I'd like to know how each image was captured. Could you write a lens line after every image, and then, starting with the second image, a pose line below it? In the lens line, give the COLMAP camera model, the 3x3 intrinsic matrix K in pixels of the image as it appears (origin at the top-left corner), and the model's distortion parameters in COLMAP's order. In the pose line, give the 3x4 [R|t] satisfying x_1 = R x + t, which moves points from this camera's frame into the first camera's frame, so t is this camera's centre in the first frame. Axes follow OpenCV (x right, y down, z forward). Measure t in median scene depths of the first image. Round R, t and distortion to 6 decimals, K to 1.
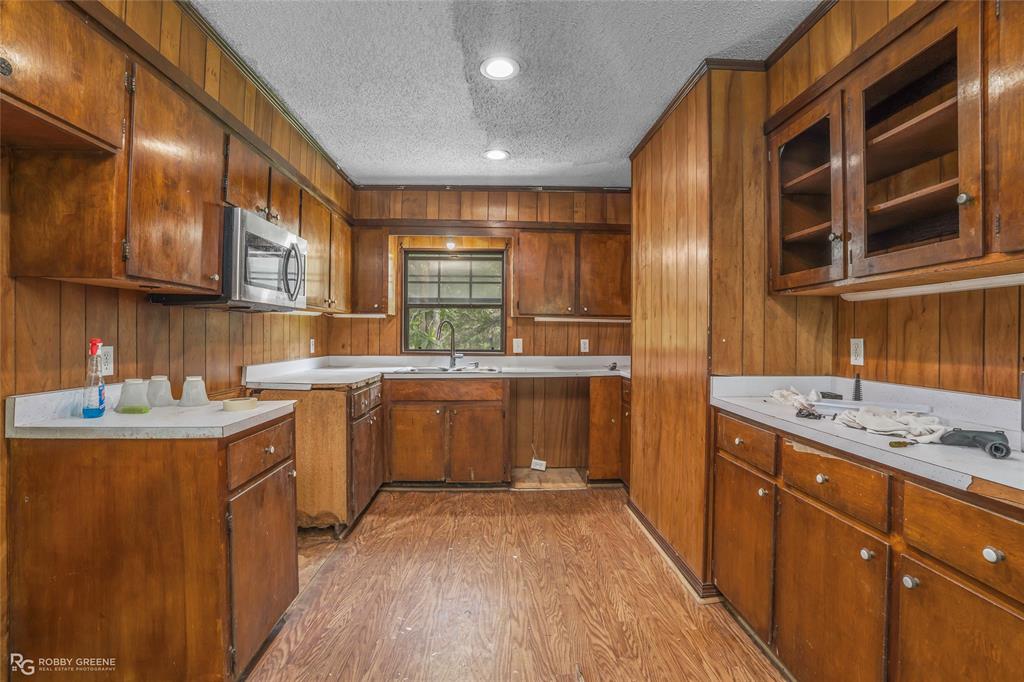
lens RADIAL K [[479.9, 0, 510.1], [0, 479.9, 340.6], [0, 0, 1]] dist [-0.063498, 0.020285]
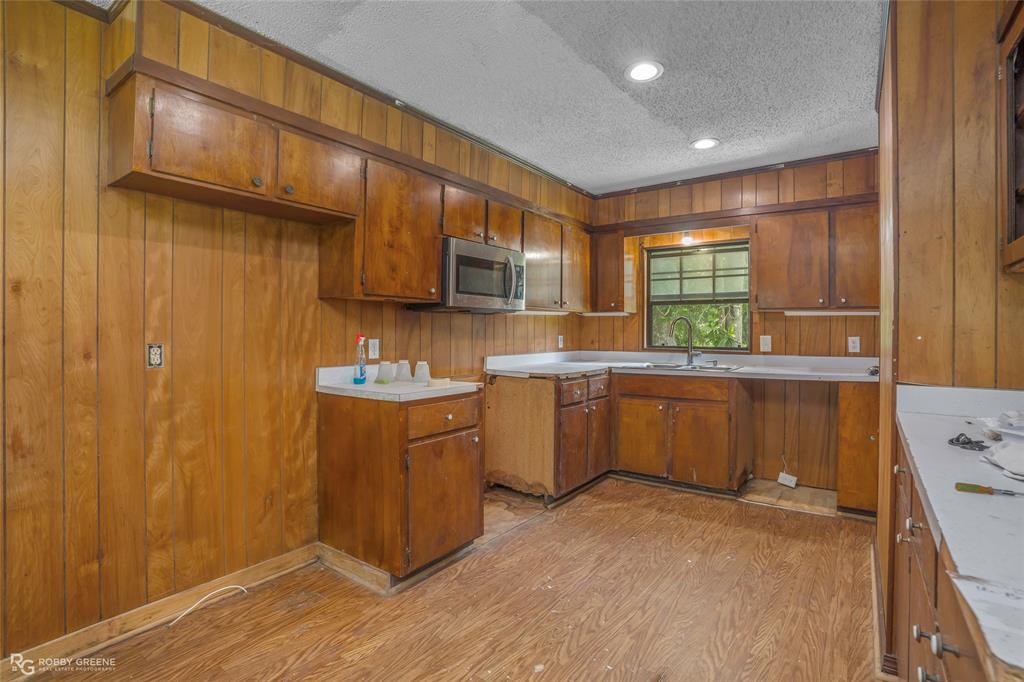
lens RADIAL K [[479.9, 0, 509.0], [0, 479.9, 333.5], [0, 0, 1]] dist [-0.063498, 0.020285]
pose [[0.788932, -0.000283, -0.614481, 0.241078], [-0.005077, 0.999963, -0.006978, 0.000625], [0.614460, 0.008625, 0.788901, 0.011547]]
